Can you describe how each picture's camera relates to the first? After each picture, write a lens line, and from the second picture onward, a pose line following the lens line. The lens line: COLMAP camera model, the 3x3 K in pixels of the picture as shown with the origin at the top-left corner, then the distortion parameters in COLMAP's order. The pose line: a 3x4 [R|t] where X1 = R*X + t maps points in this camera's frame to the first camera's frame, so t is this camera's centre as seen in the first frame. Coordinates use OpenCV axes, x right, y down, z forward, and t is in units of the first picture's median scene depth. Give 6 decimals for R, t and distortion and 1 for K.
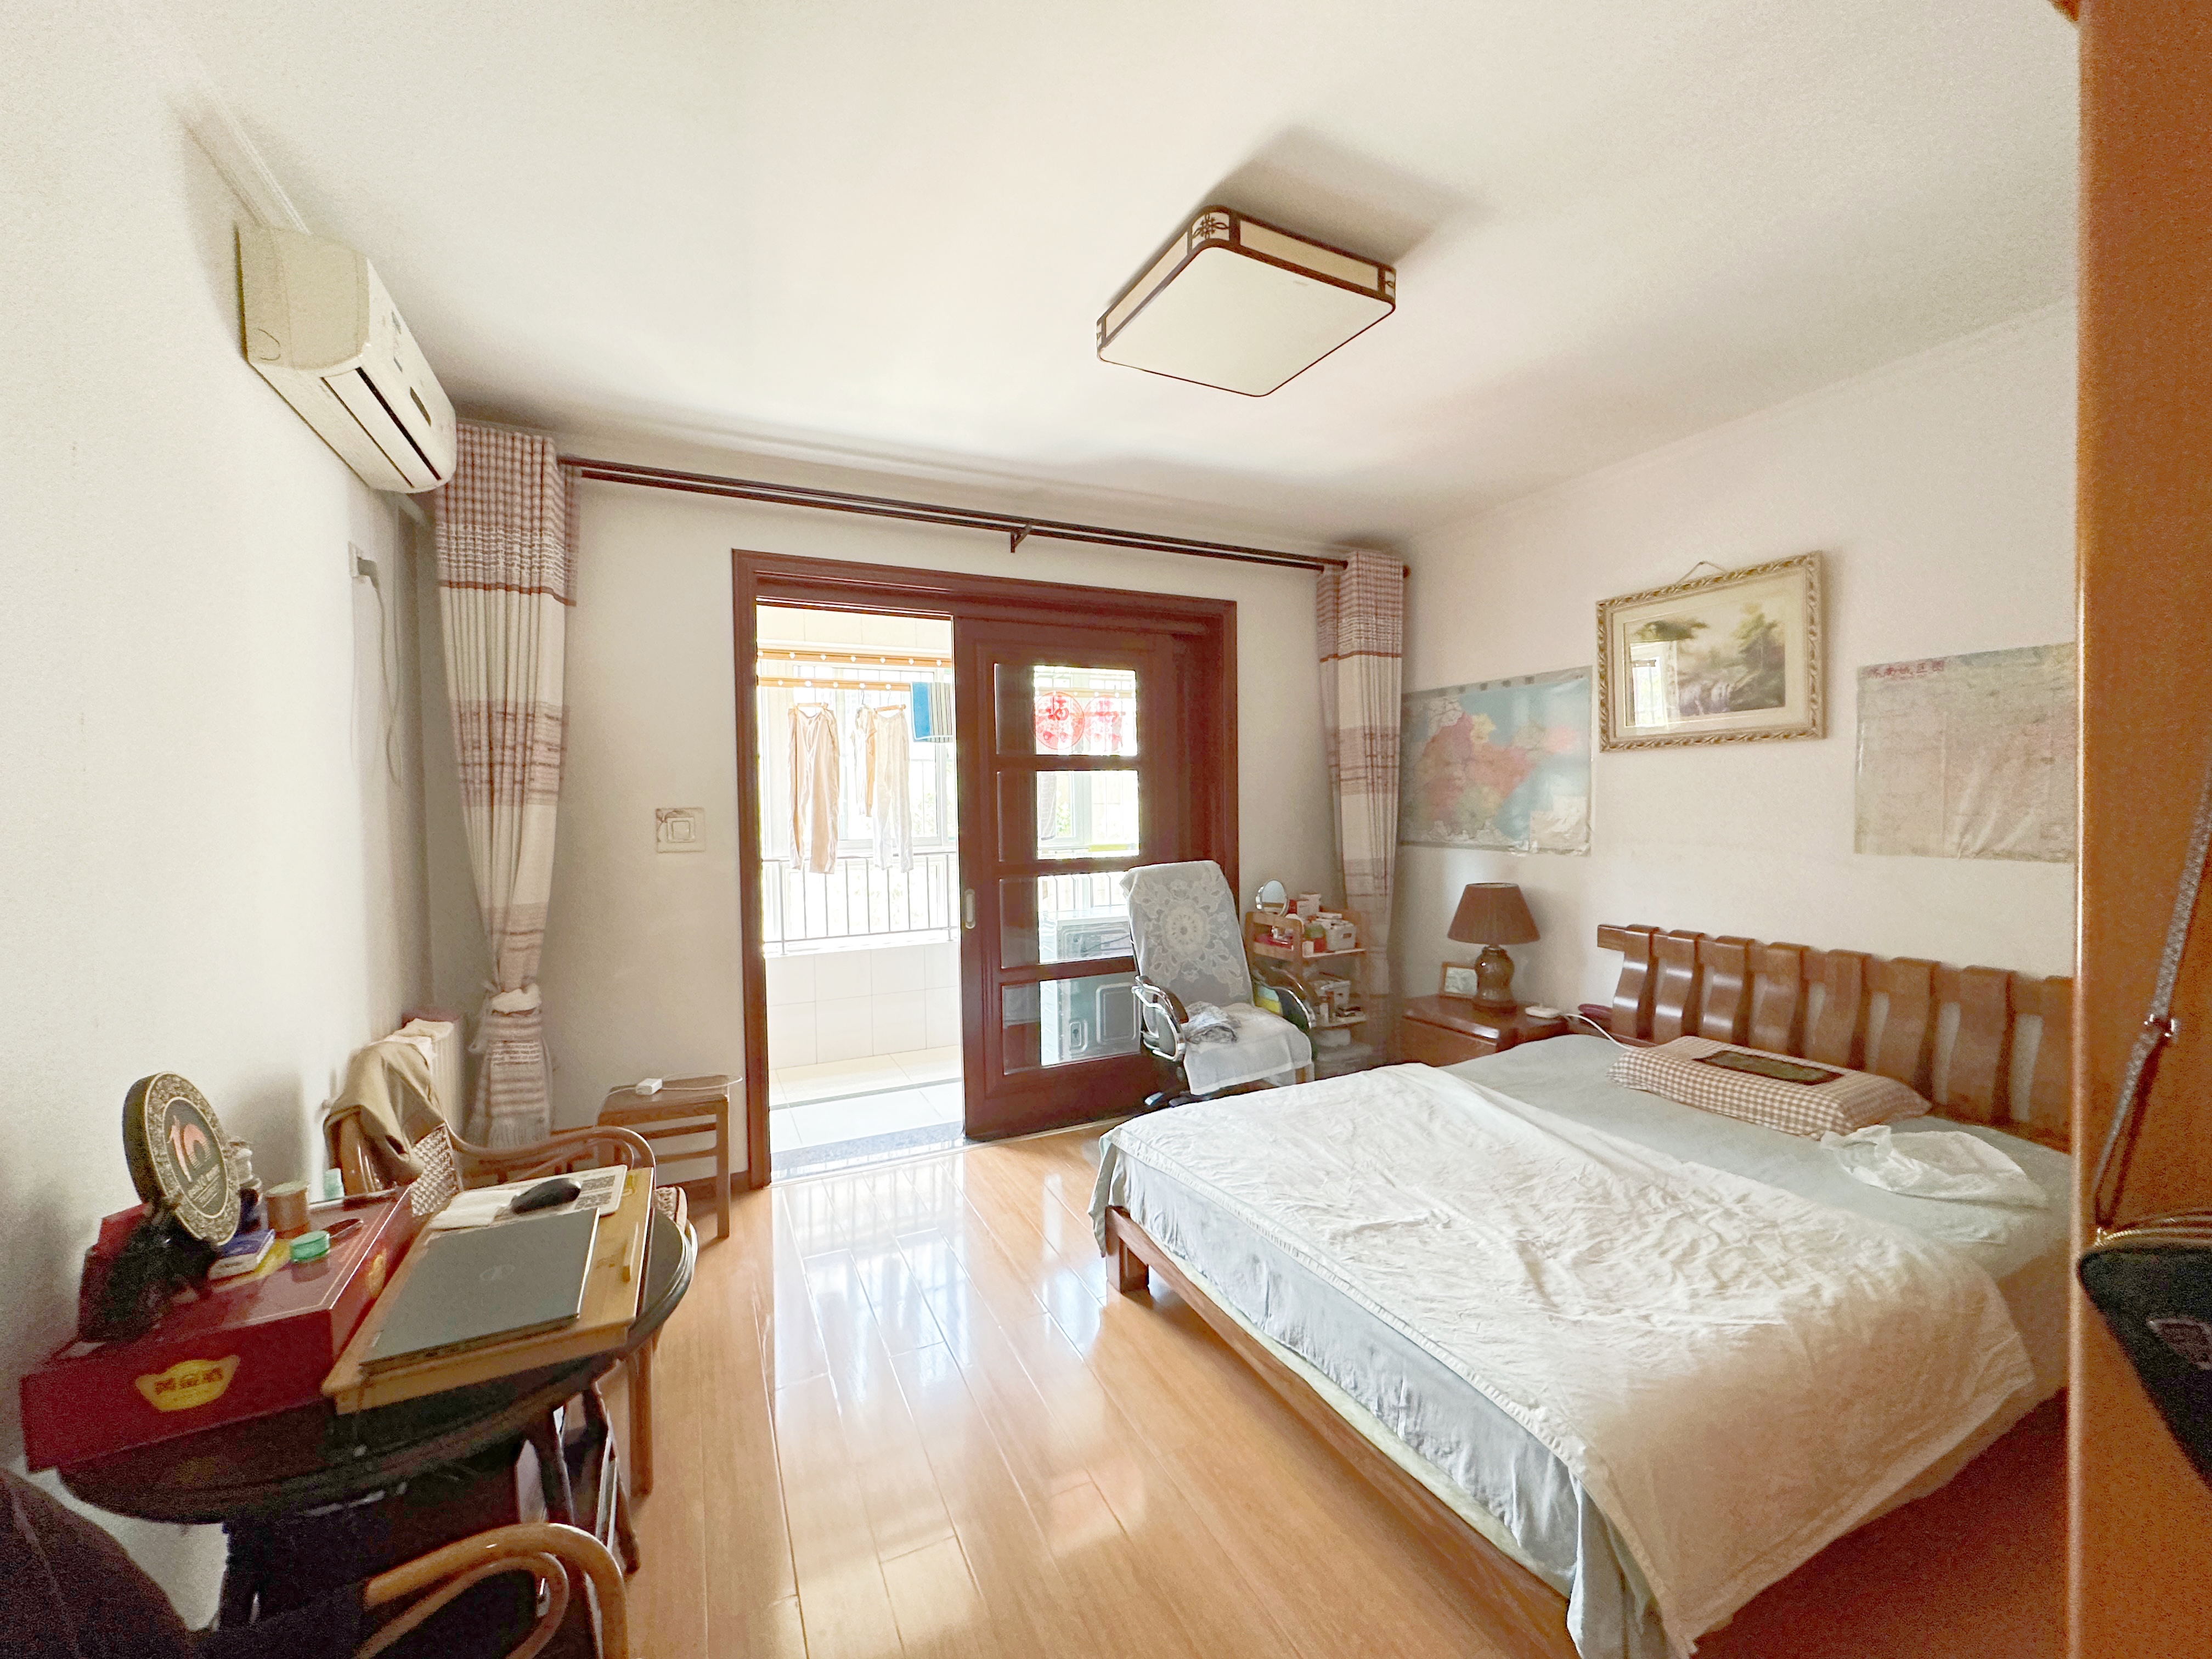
lens RADIAL K [[879.3, 0, 1107.9], [0, 879.3, 816.8], [0, 0, 1]] dist [-0.002625, -0.000754]
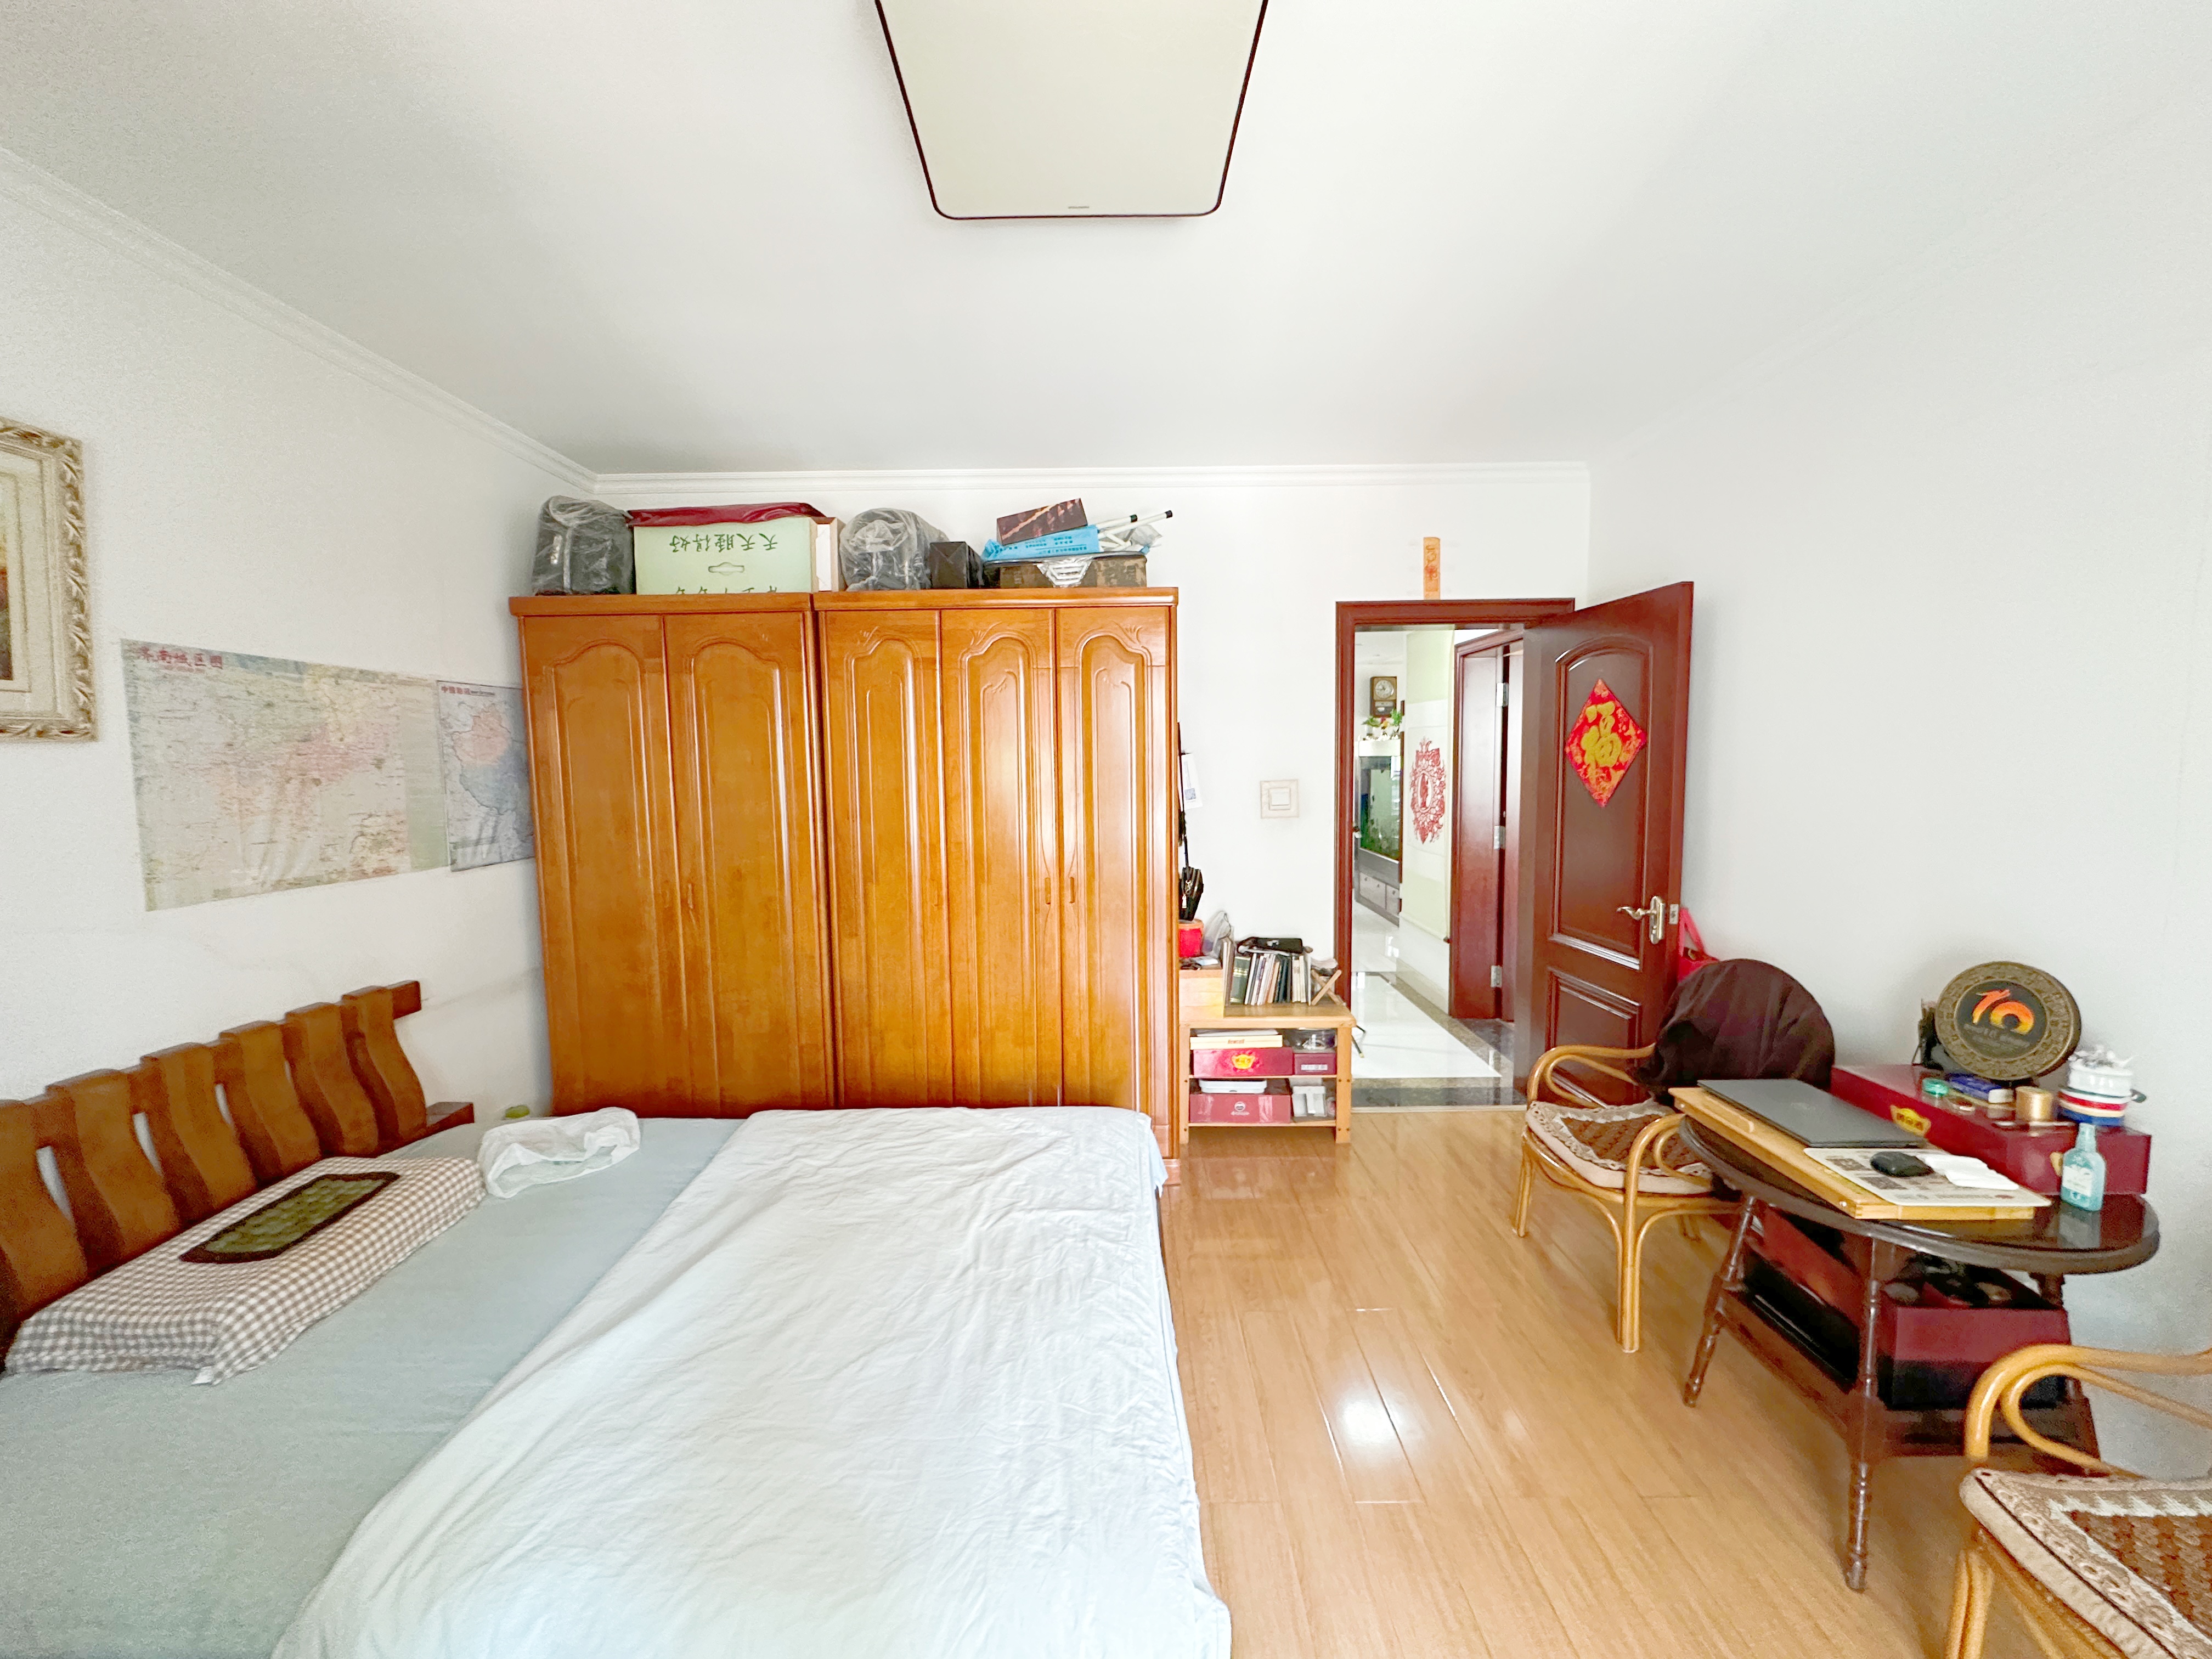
lens RADIAL K [[879.3, 0, 1102.1], [0, 879.3, 831.5], [0, 0, 1]] dist [-0.002625, -0.000754]
pose [[-0.894567, -0.001811, 0.446931, -0.137646], [0.042786, 0.995052, 0.089670, -0.054768], [-0.444882, 0.099338, -0.890063, 1.378422]]
